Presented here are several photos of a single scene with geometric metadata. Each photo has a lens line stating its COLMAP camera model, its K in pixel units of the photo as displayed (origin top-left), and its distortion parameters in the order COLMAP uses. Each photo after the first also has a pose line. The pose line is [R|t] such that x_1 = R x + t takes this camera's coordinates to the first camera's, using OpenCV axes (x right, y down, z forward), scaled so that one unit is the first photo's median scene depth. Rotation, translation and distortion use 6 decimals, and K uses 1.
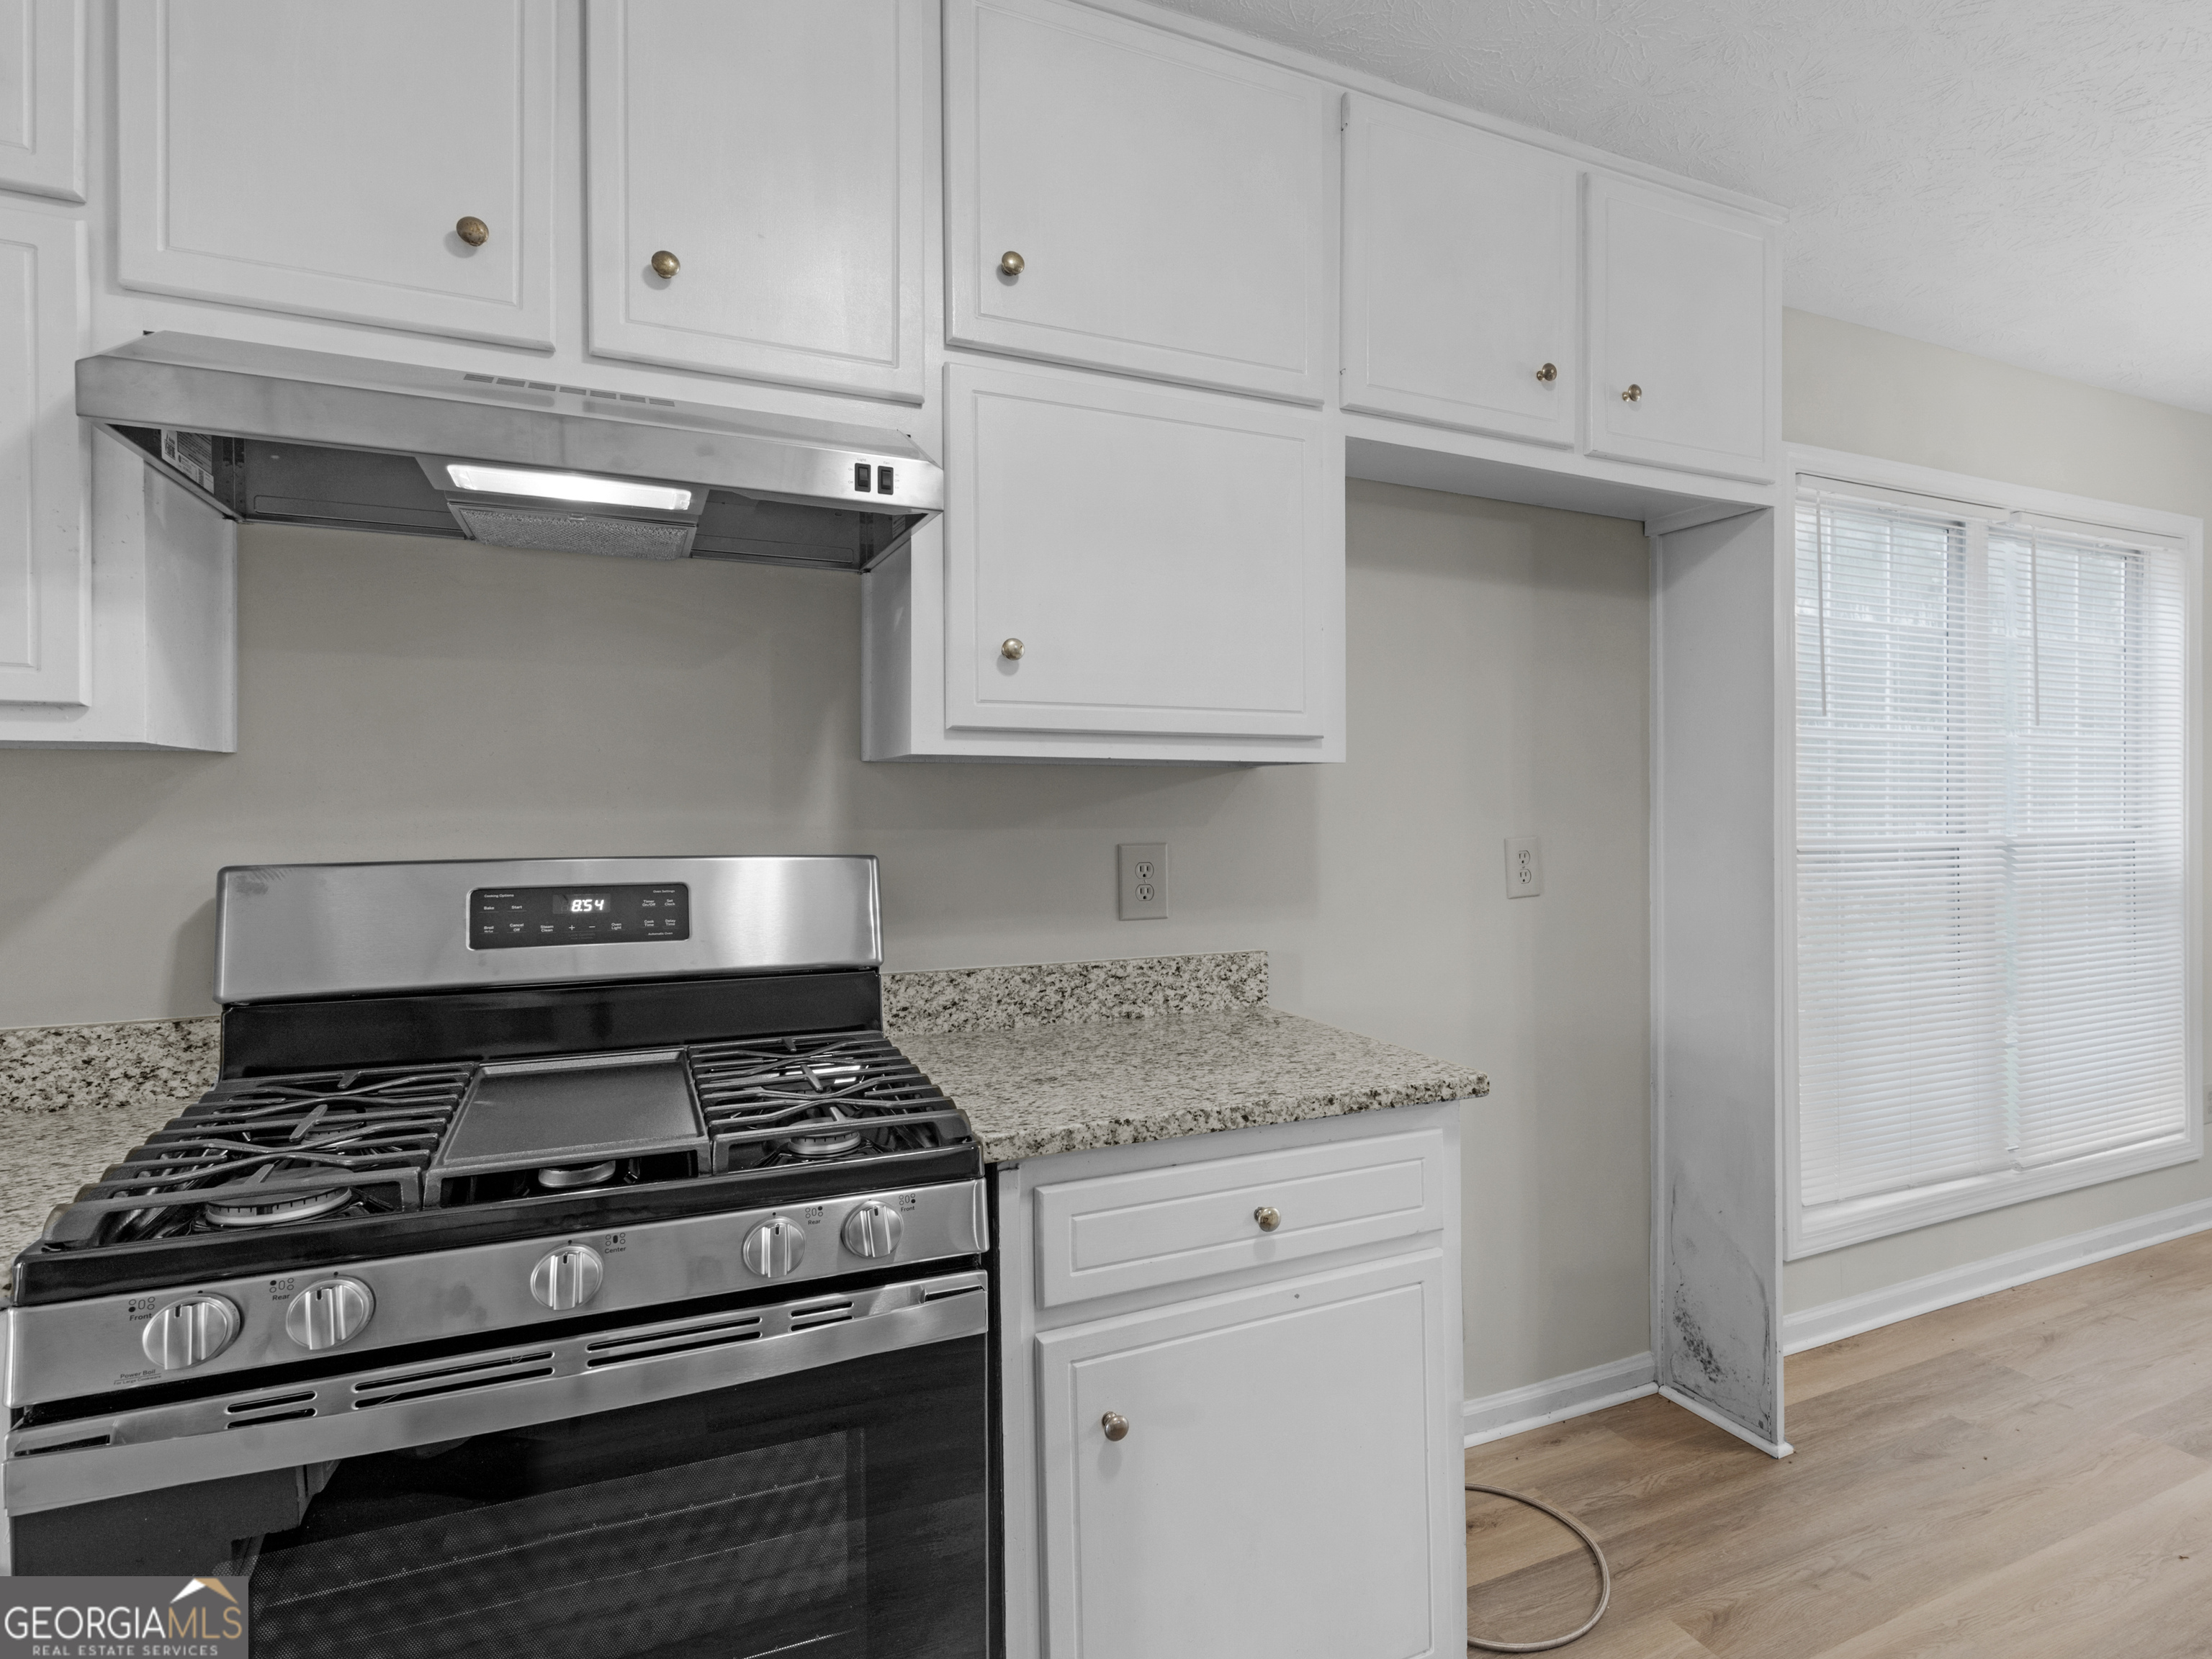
lens RADIAL K [[1192.8, 0, 1108.3], [0, 1192.8, 818.6], [0, 0, 1]] dist [0.003858, -0.000049]
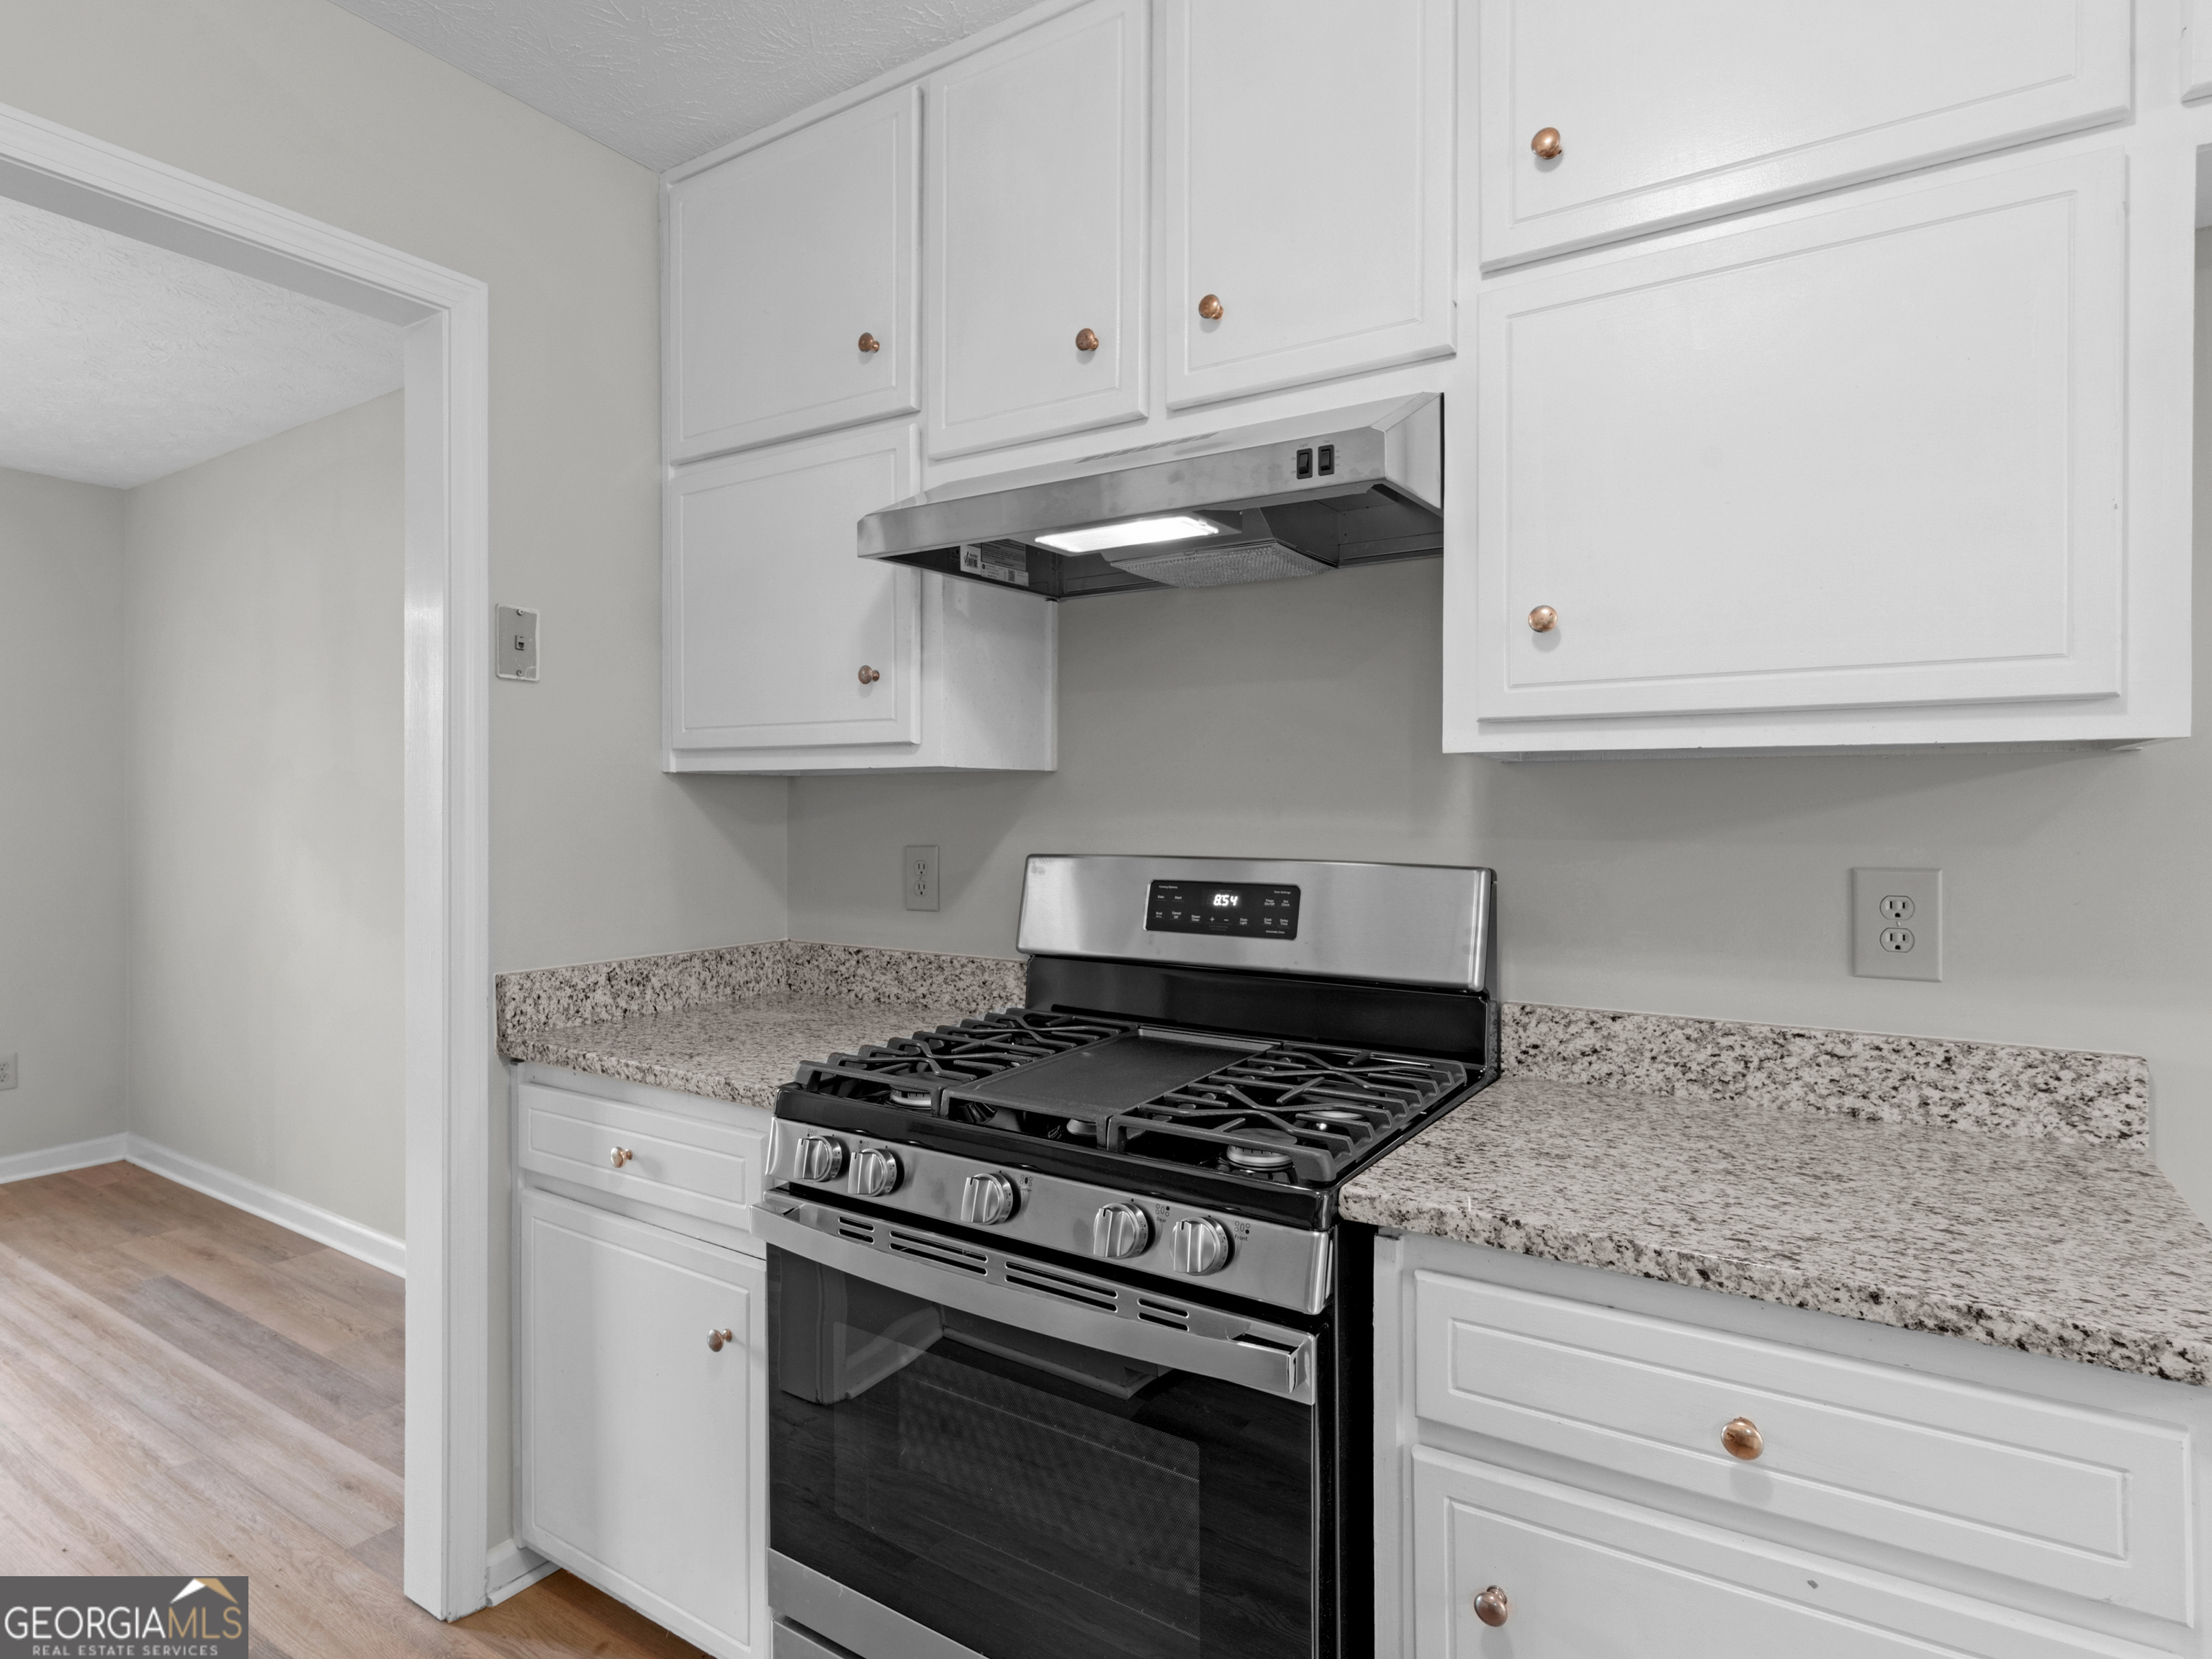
lens RADIAL K [[1181.1, 0, 1106.0], [0, 1181.1, 829.5], [0, 0, 1]] dist [0.000222, -0.000374]
pose [[0.548678, 0.014875, -0.835902, 0.424754], [-0.012466, 0.999876, 0.009610, -0.002568], [0.835941, 0.005147, 0.548795, 0.306317]]
